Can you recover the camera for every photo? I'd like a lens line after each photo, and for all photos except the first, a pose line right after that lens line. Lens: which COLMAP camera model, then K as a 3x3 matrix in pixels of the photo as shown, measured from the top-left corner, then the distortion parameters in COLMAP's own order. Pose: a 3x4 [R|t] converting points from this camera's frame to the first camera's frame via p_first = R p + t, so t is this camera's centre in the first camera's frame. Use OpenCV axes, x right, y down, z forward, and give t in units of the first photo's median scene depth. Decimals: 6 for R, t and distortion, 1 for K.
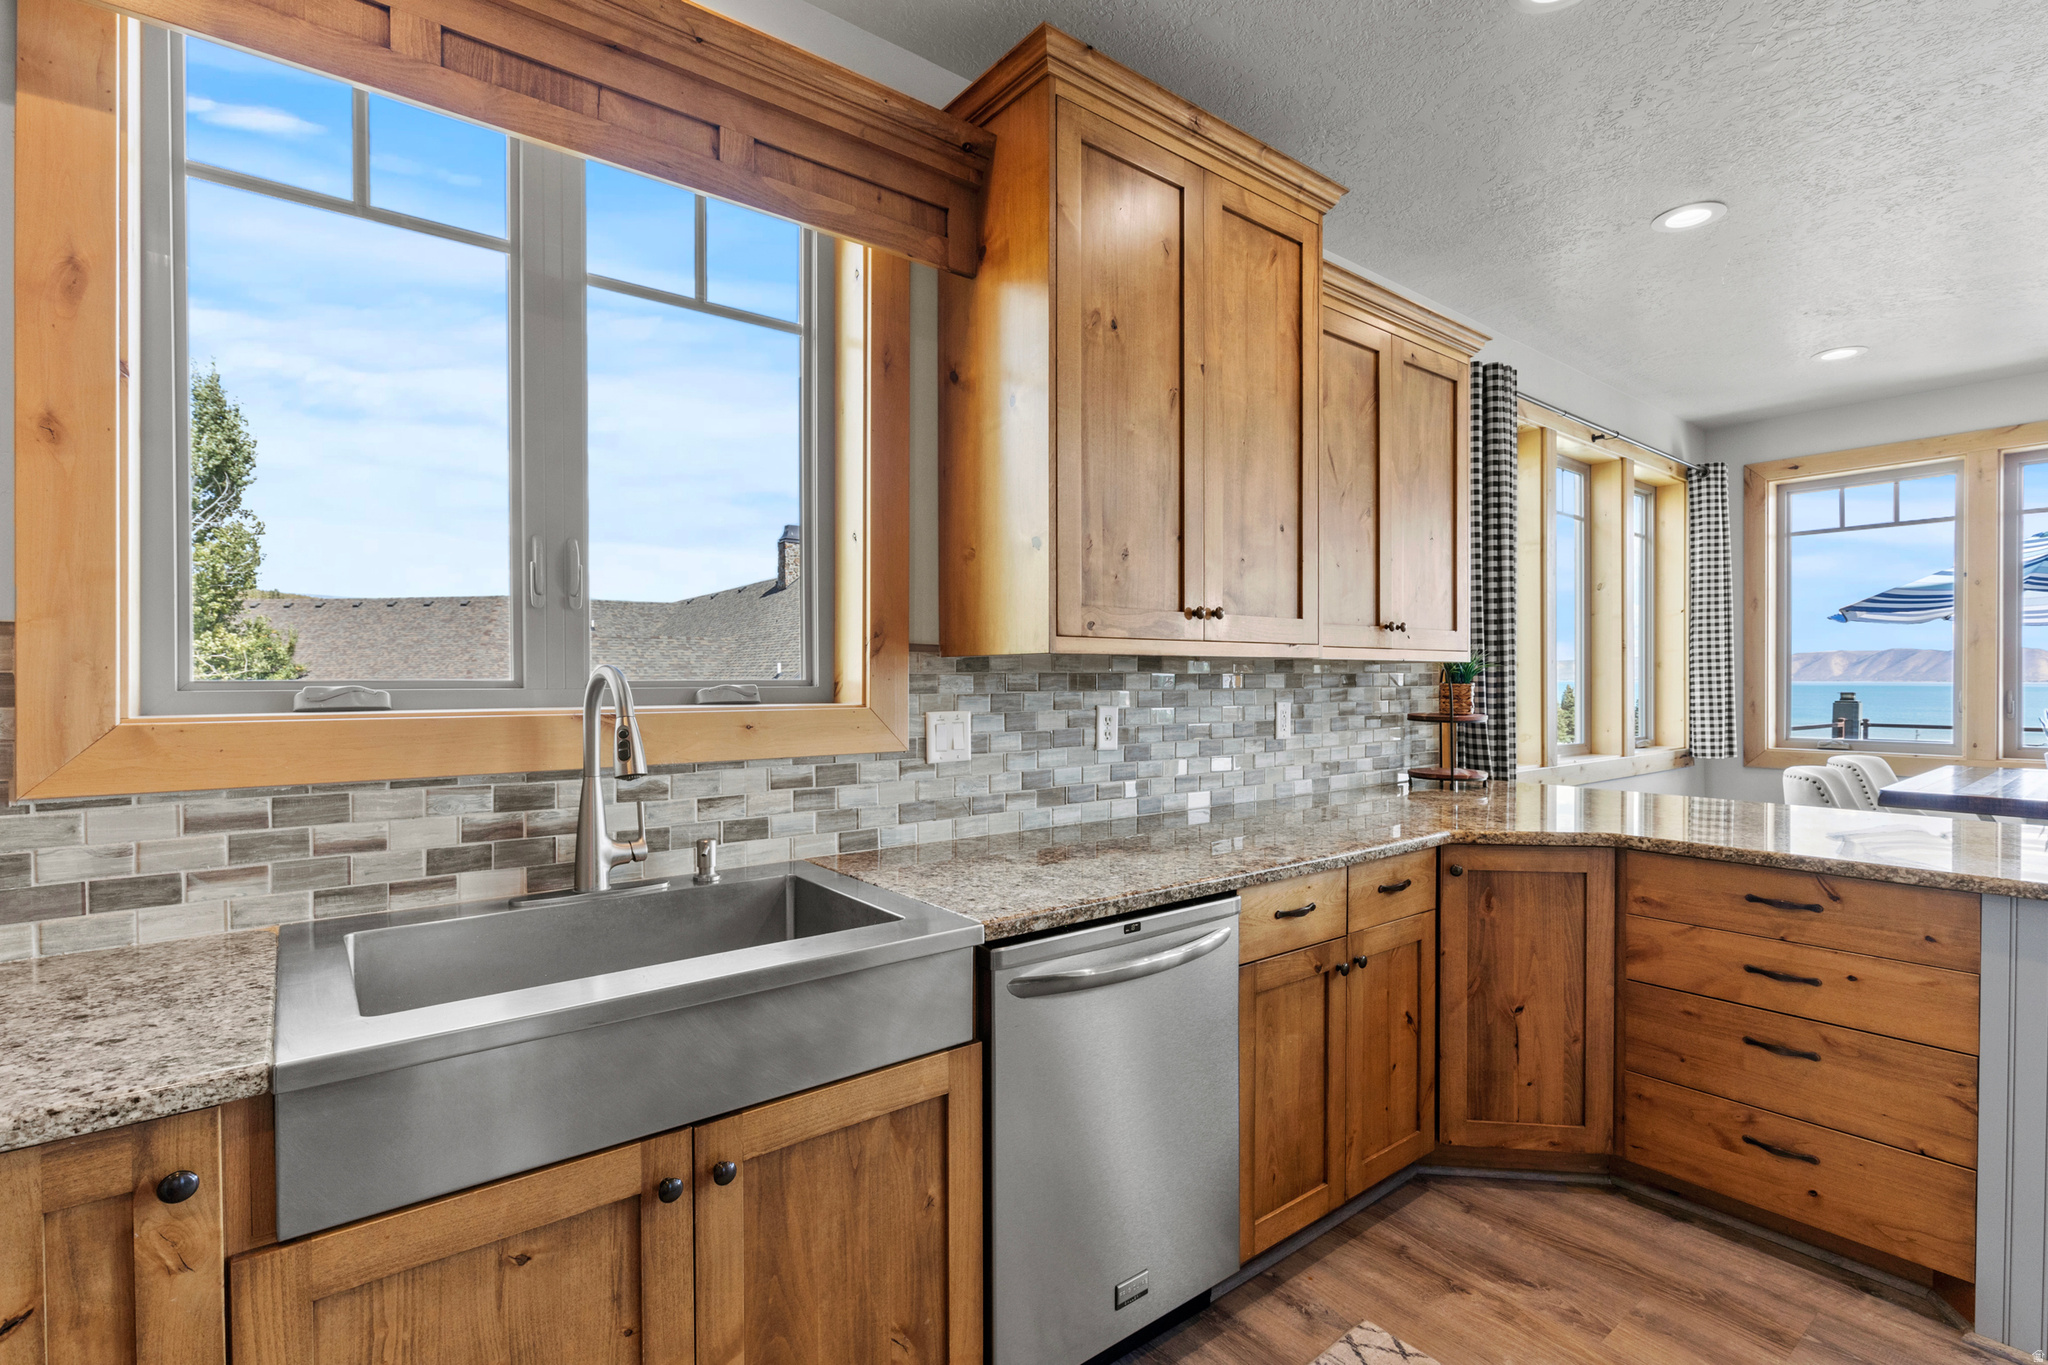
lens RADIAL K [[921.7, 0, 1024.0], [0, 921.7, 682.5], [0, 0, 1]] dist [0.001426, 0.000391]
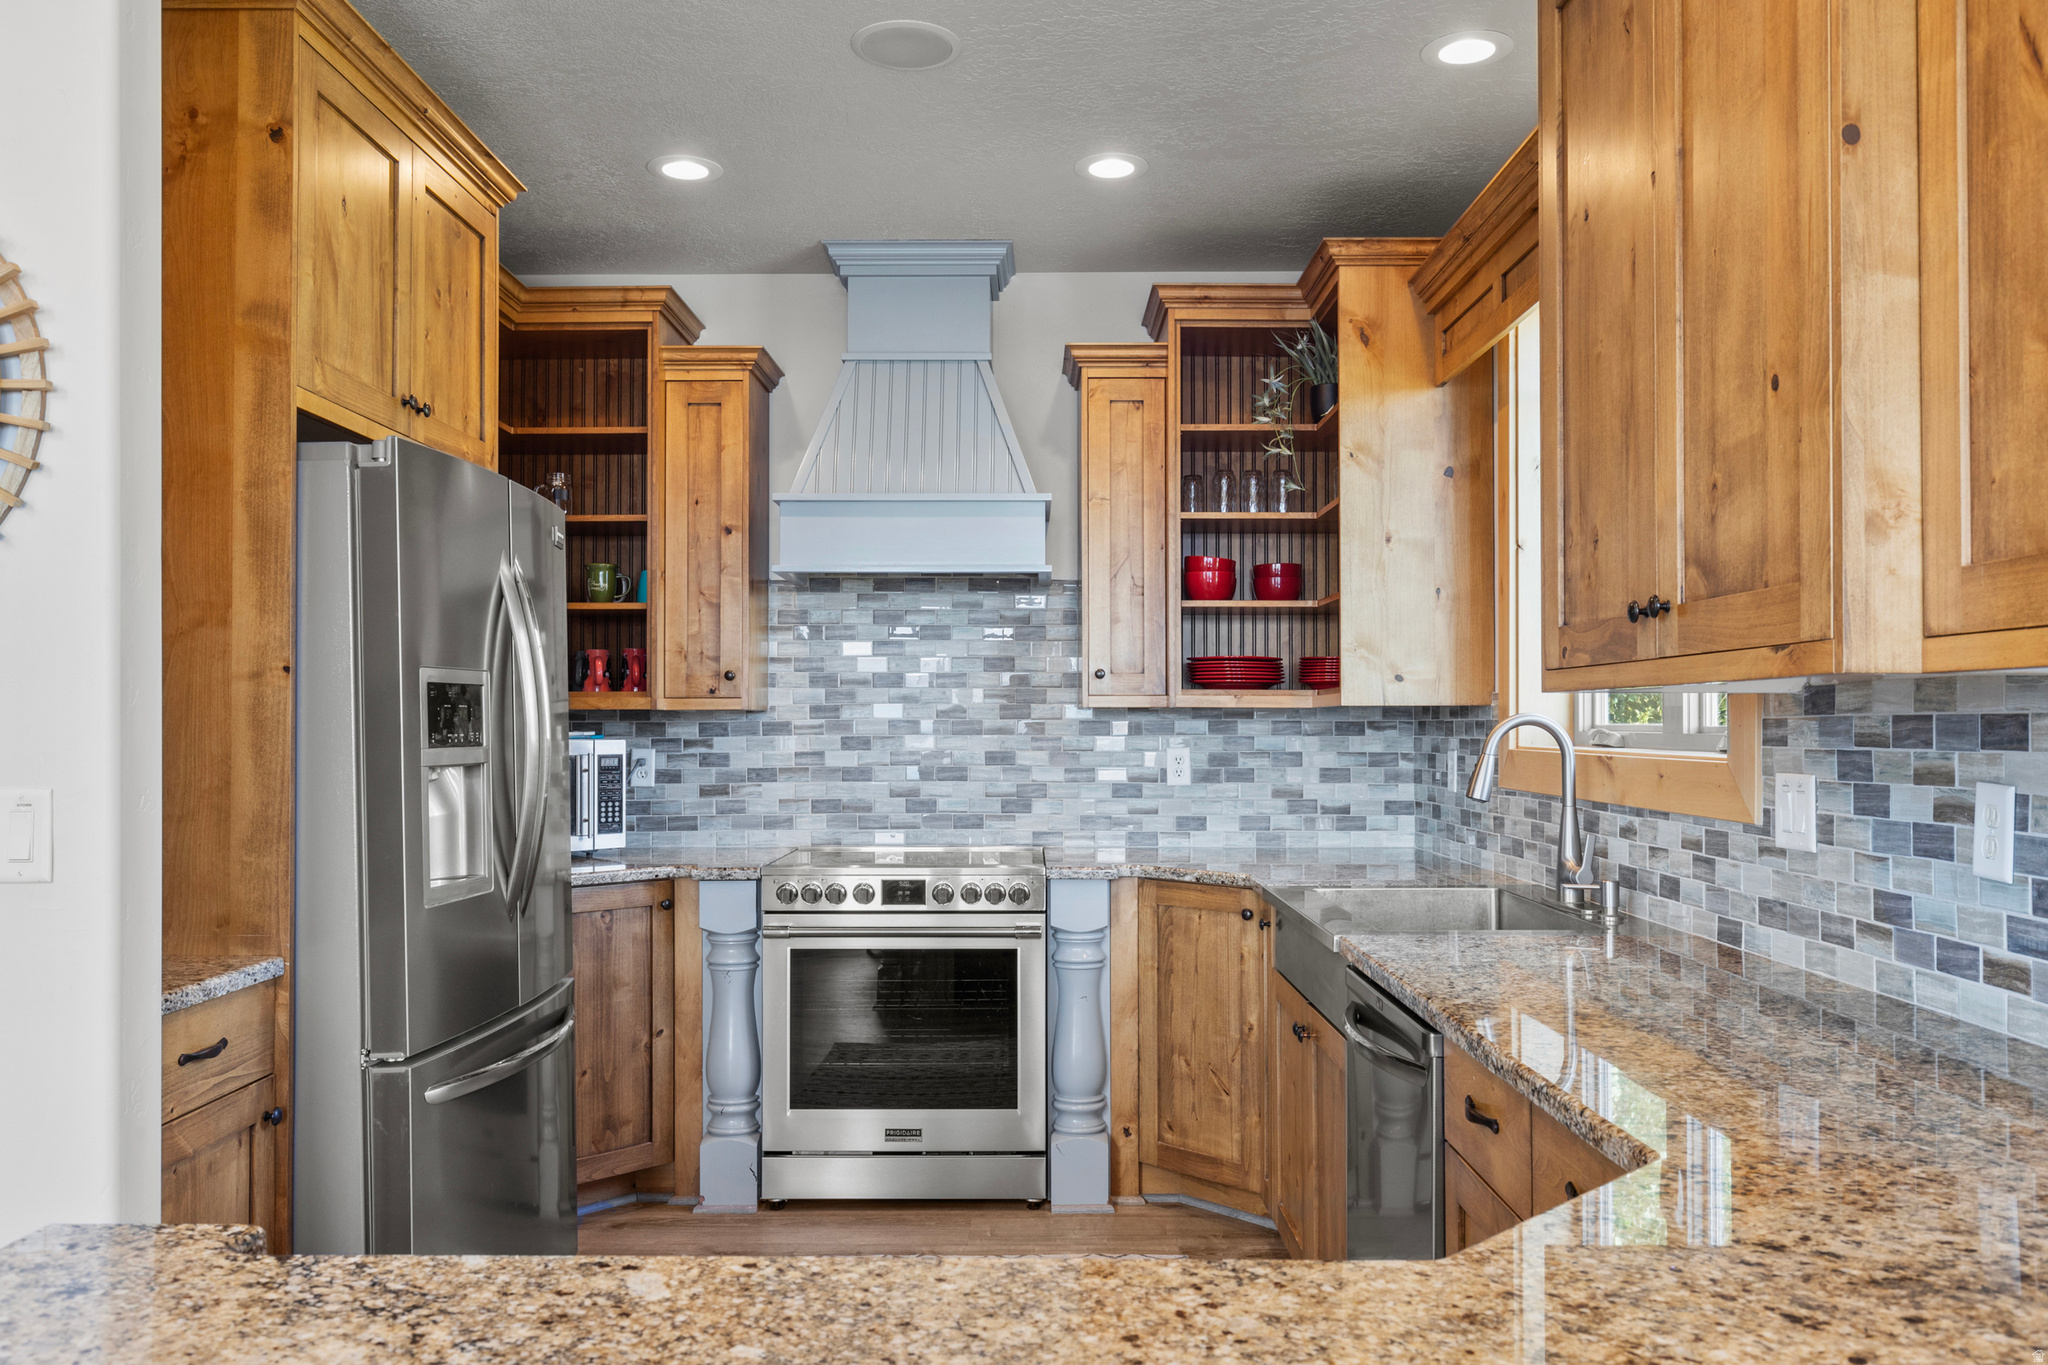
lens RADIAL K [[1526.2, 0, 1024.0], [0, 1526.2, 682.5], [0, 0, 1]] dist [-0.000079, -0.000286]
pose [[-0.612635, -0.019565, -0.790124, 1.152770], [-0.003469, 0.999750, -0.022066, -0.008568], [0.790358, -0.010778, -0.612550, 1.254102]]
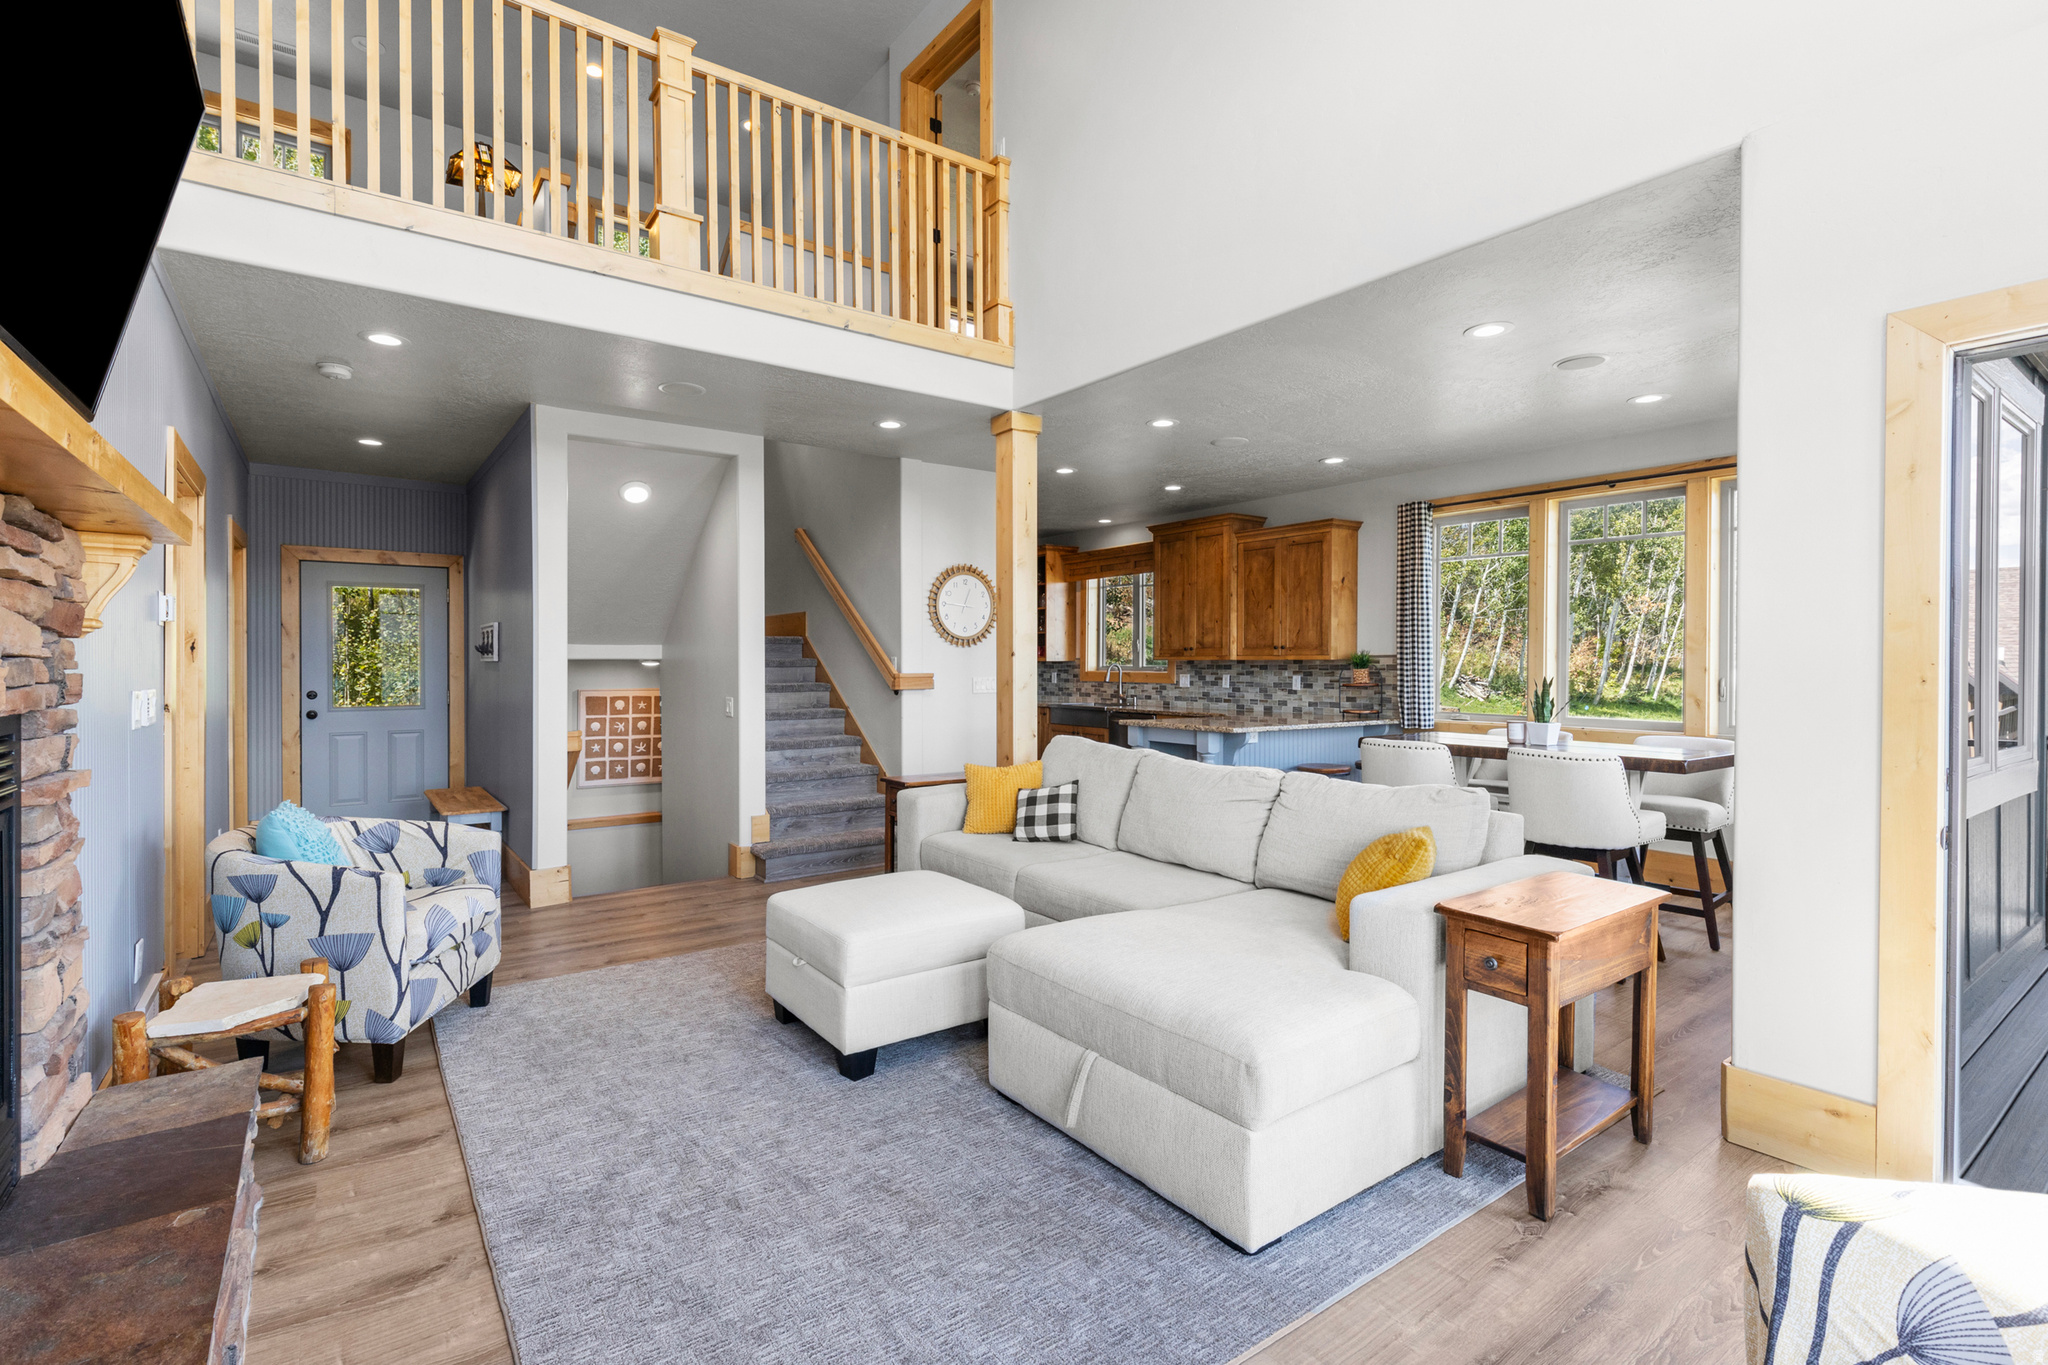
lens RADIAL K [[936.9, 0, 997.5], [0, 936.9, 670.5], [0, 0, 1]] dist [0.000302, 0.000172]
pose [[-0.043230, 0.009687, -0.999018, 4.028276], [-0.005088, 0.999938, 0.009916, -0.020839], [0.999052, 0.005511, -0.043178, 0.376685]]
